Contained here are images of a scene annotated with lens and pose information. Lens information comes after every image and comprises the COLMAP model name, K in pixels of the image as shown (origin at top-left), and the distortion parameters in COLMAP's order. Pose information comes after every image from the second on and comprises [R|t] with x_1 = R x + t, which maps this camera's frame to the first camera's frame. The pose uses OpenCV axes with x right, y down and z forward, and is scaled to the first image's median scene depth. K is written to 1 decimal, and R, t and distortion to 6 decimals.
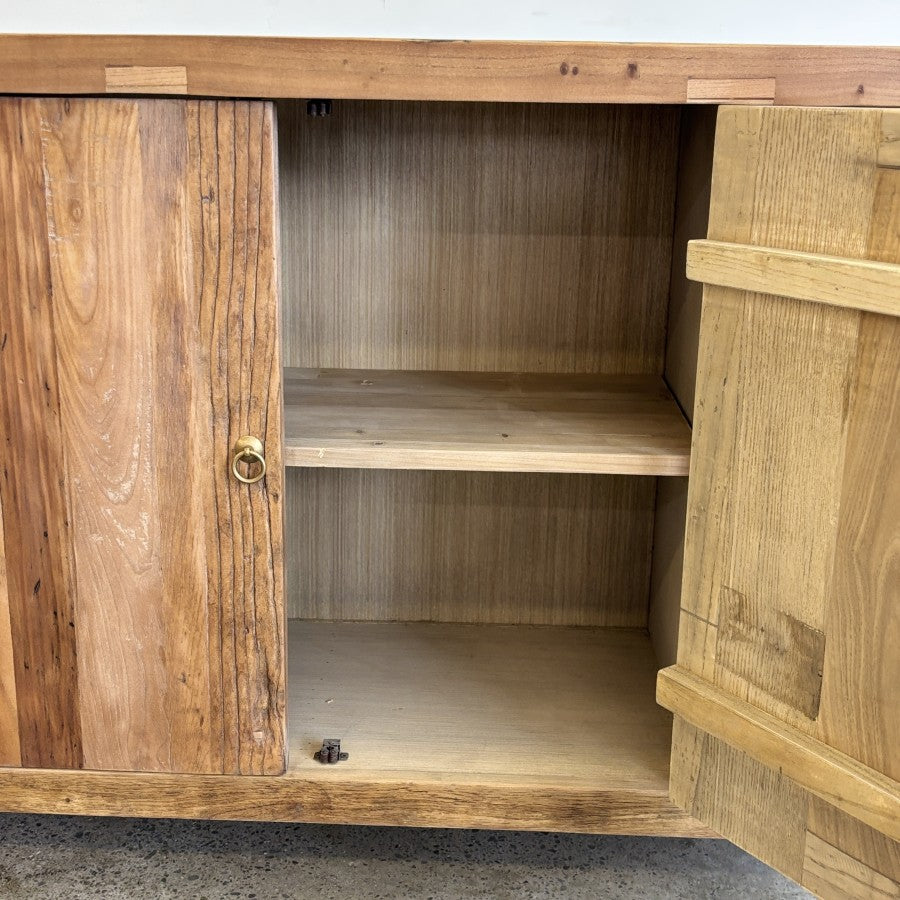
lens RADIAL K [[1254.7, 0, 445.7], [0, 1254.7, 454.1], [0, 0, 1]] dist [0.209809, -0.782893]
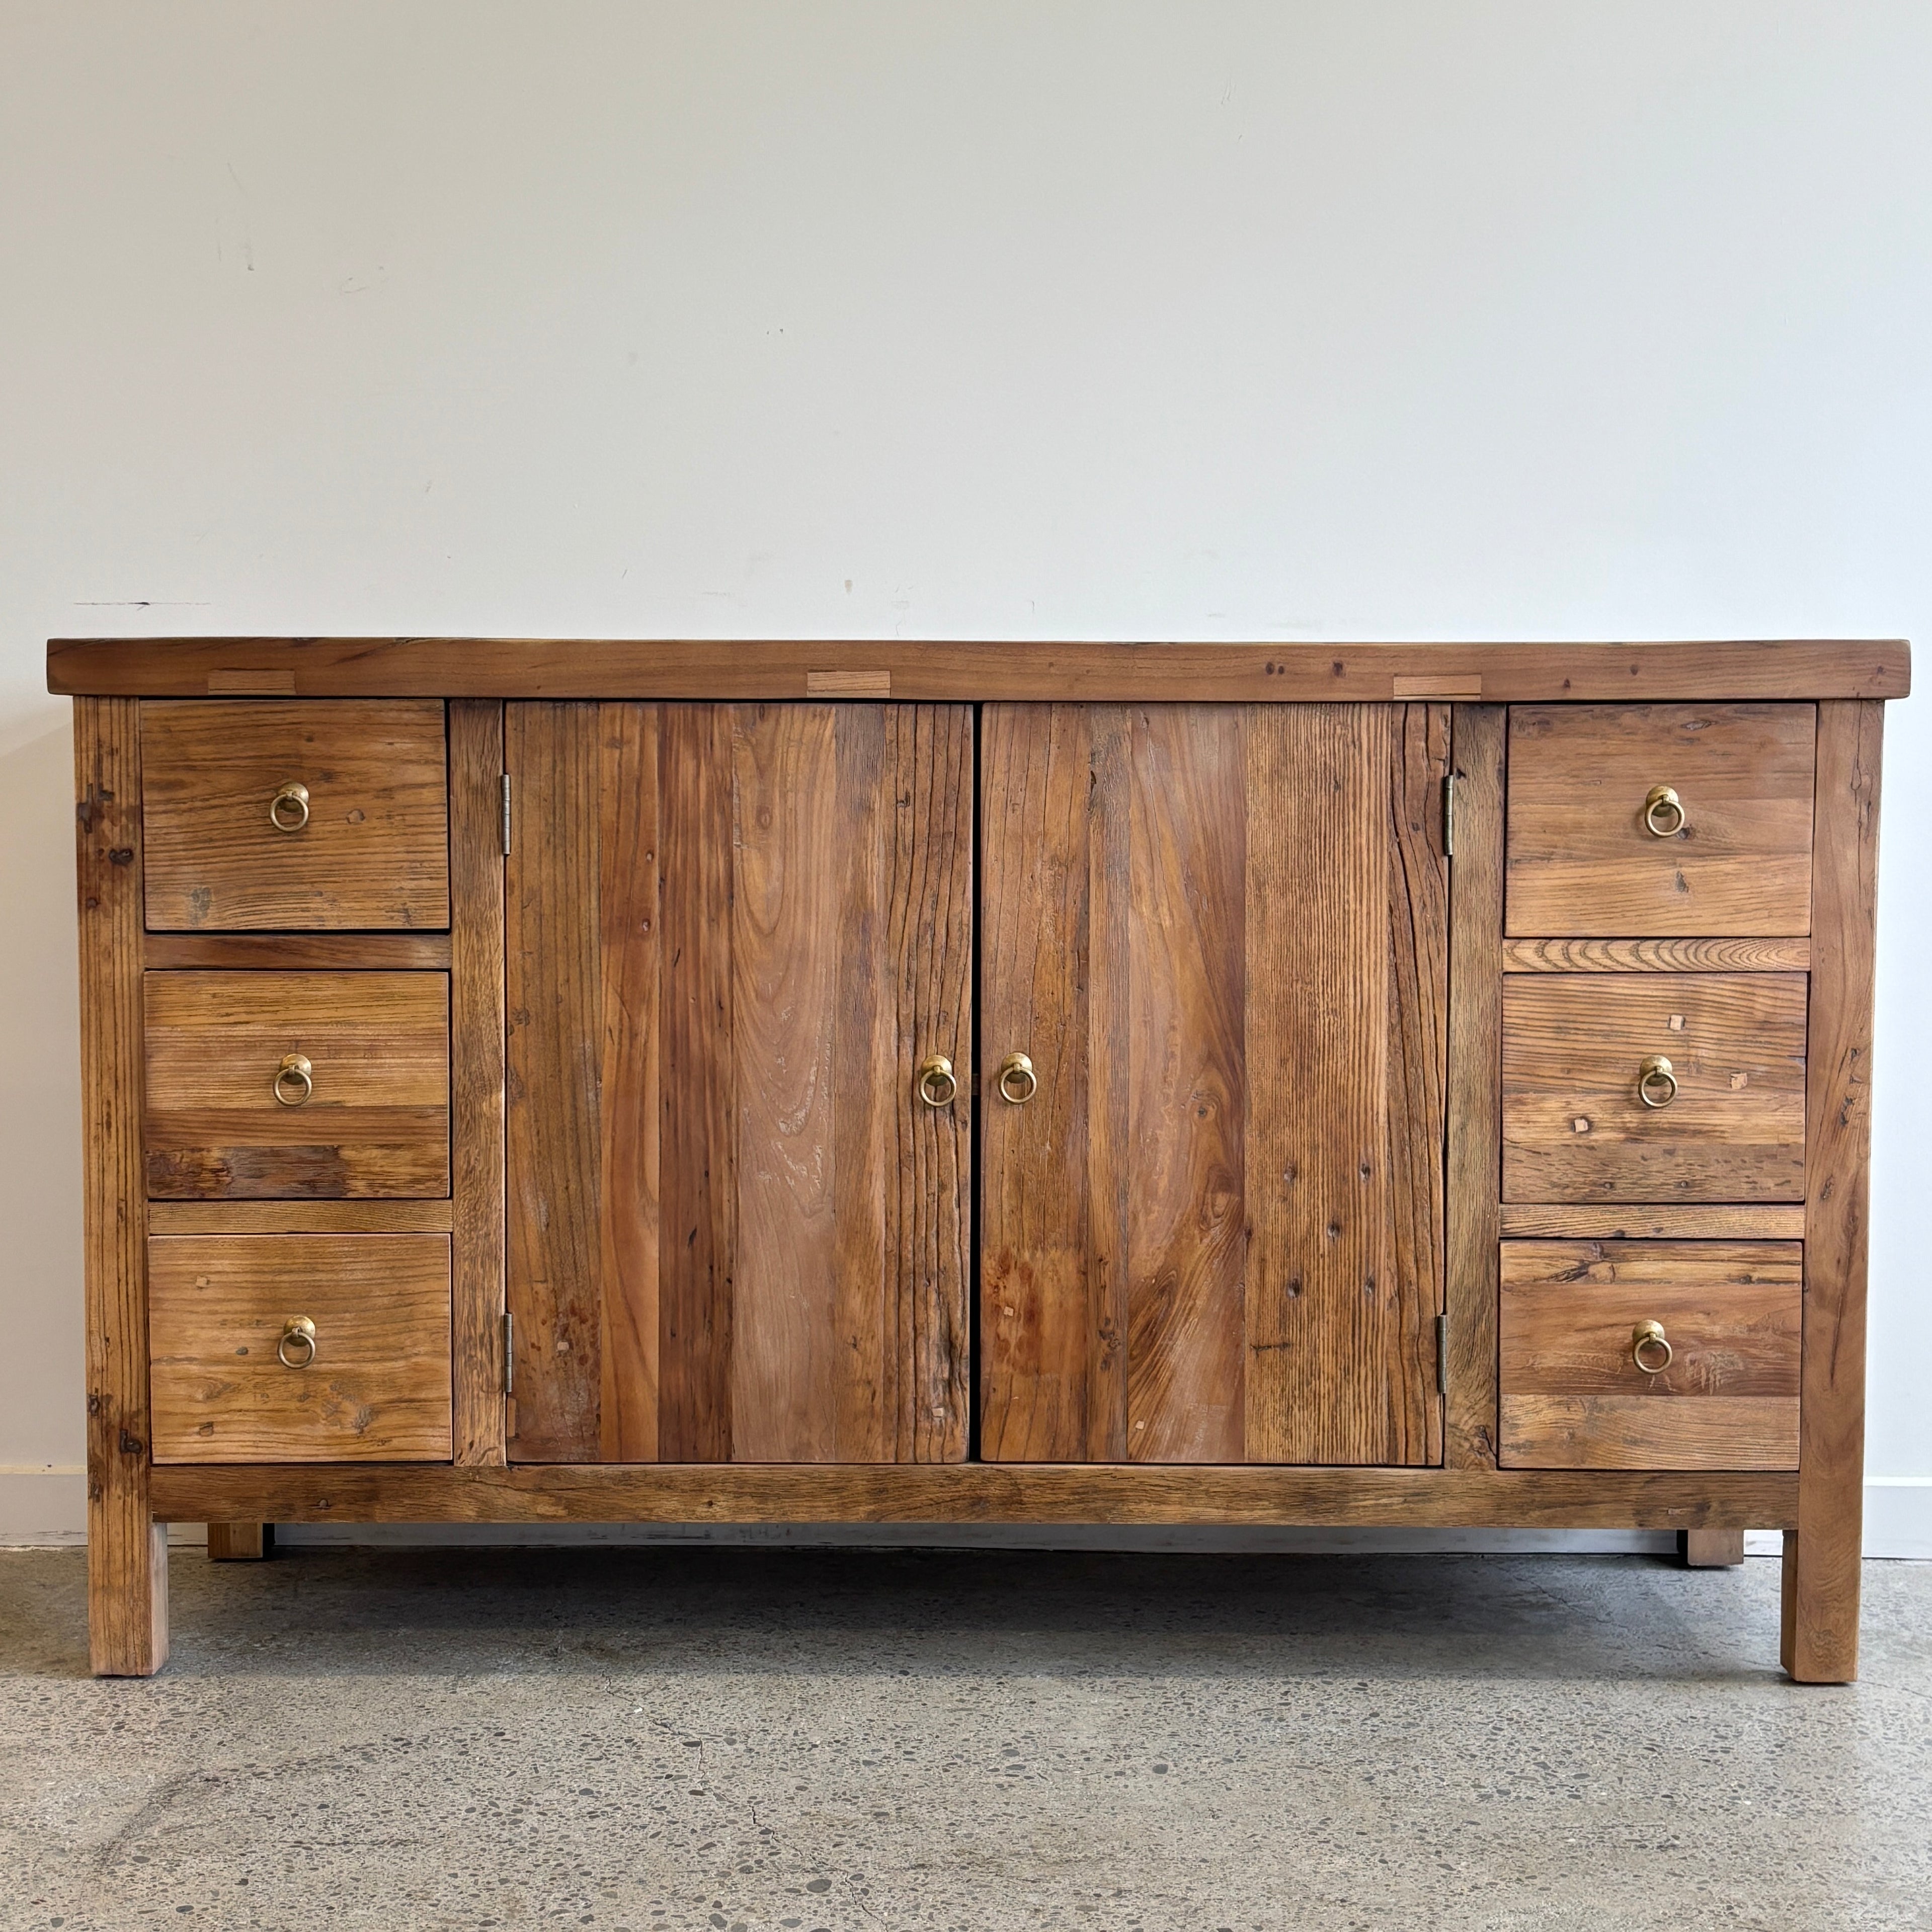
lens RADIAL K [[2885.7, 0, 966.0], [0, 2885.7, 966.0], [0, 0, 1]] dist [0.218865, -0.846170]
pose [[0.999294, -0.014057, 0.034832, -0.205707], [0.020774, 0.979426, -0.200730, 0.341417], [-0.031293, 0.201312, 0.979027, -1.060925]]
